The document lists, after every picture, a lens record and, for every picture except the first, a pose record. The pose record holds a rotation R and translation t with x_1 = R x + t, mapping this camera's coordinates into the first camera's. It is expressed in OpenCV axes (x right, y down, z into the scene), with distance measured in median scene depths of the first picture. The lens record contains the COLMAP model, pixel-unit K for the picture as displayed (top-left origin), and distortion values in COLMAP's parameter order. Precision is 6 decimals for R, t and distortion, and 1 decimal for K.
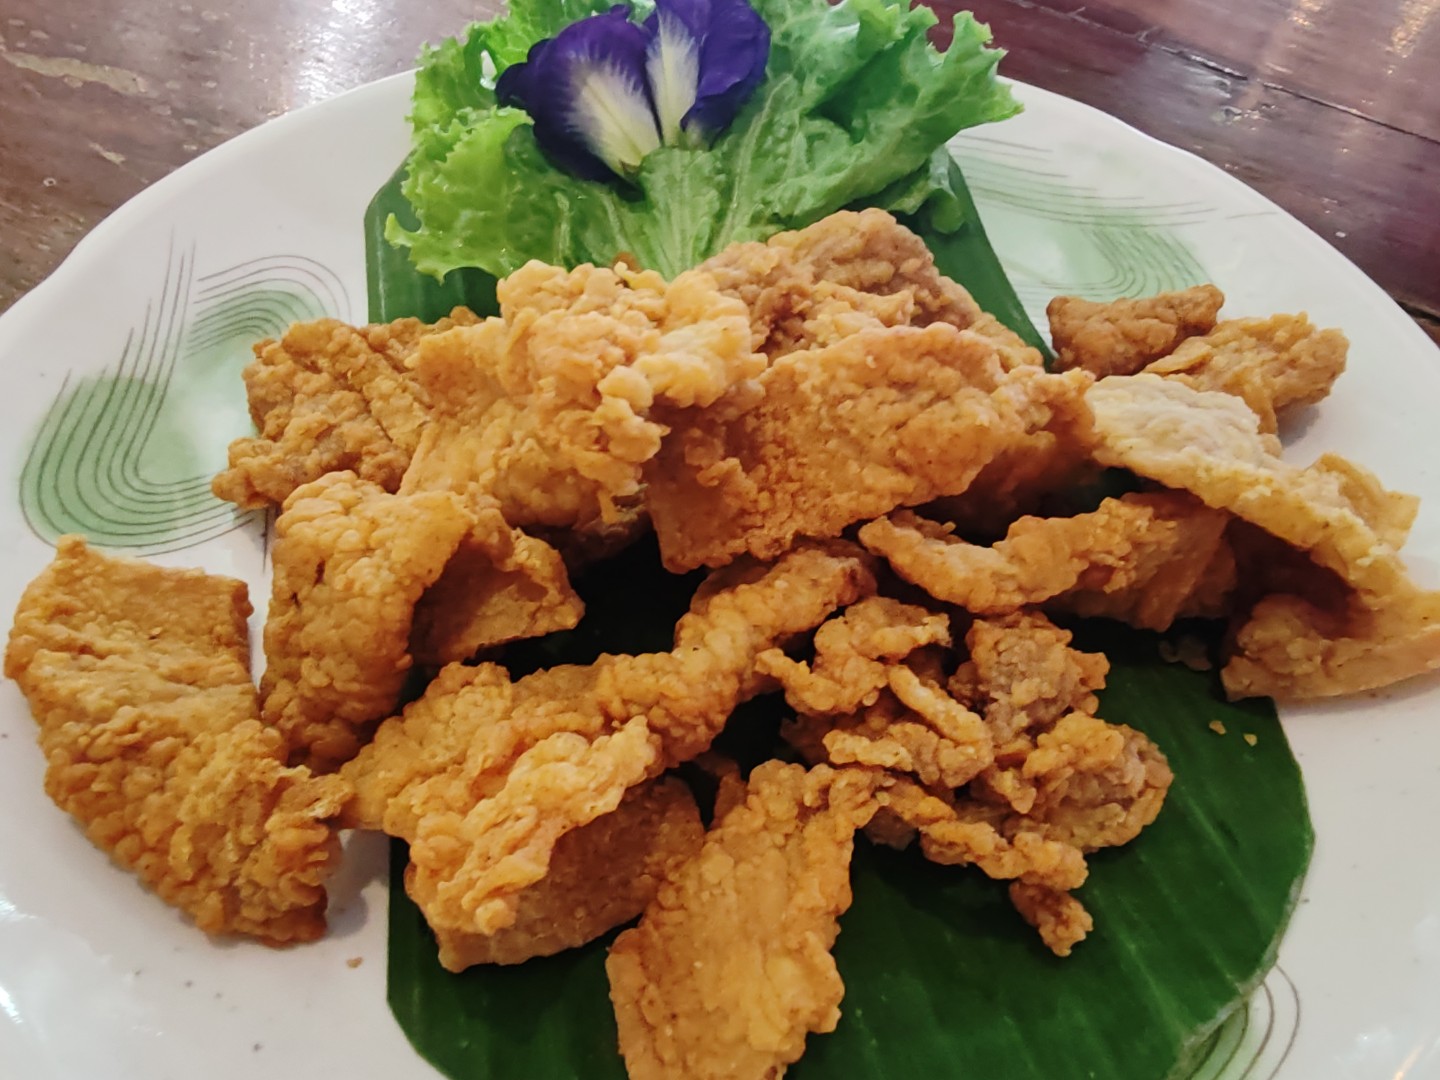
lens RADIAL K [[1093.3, 0, 720.0], [0, 1093.3, 540.0], [0, 0, 1]] dist [0.003542, 0.000811]
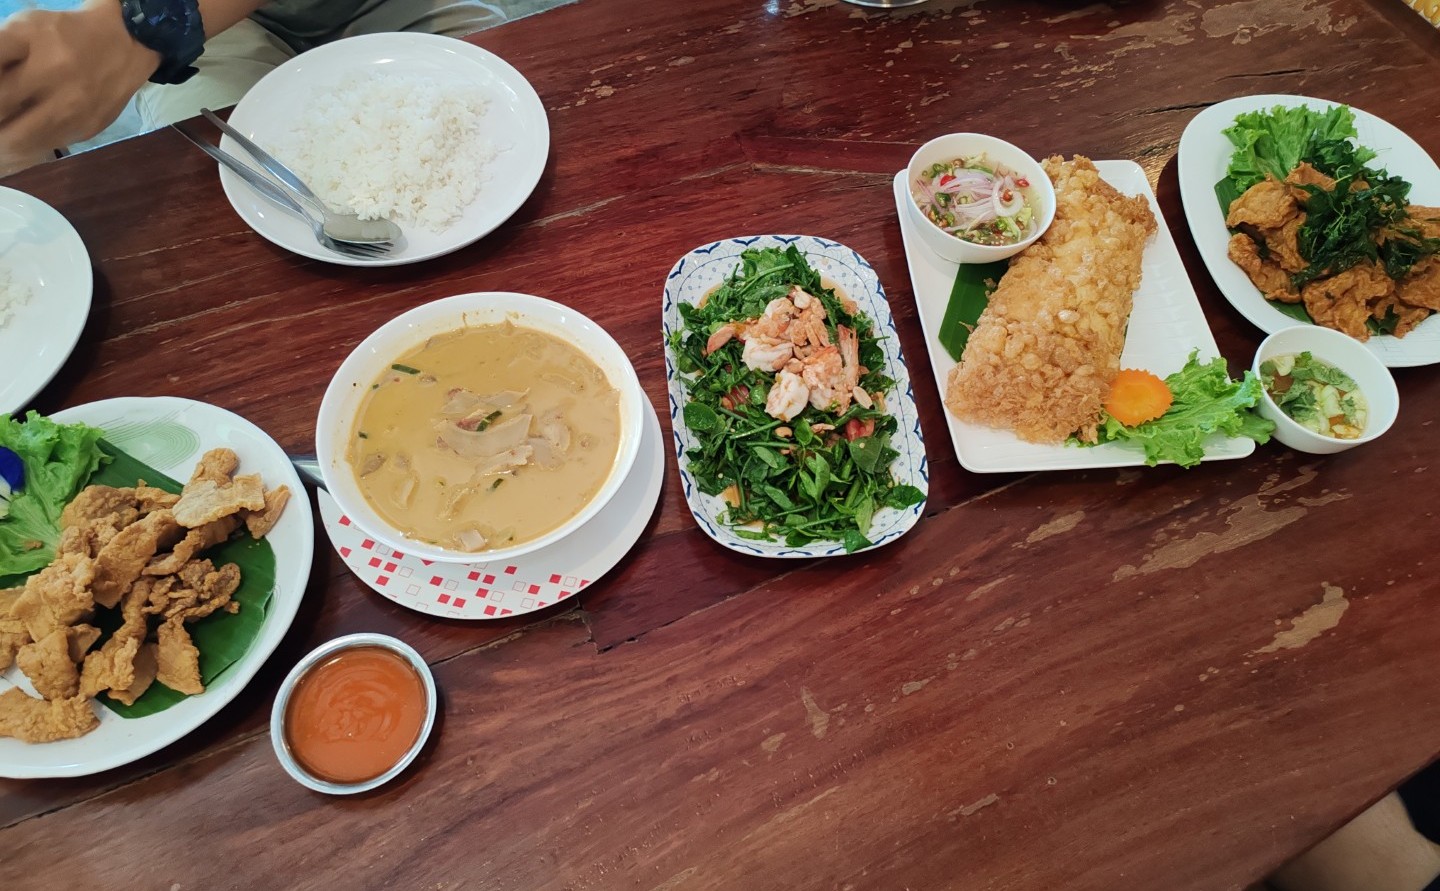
lens RADIAL K [[1140.7, 0, 719.2], [0, 1140.7, 422.4], [0, 0, 1]] dist [-0.005309, -0.009657]
pose [[0.680652, -0.623450, 0.384739, 0.347726], [0.553809, 0.781661, 0.286884, -0.553346], [-0.479593, 0.017804, 0.877310, -4.472698]]
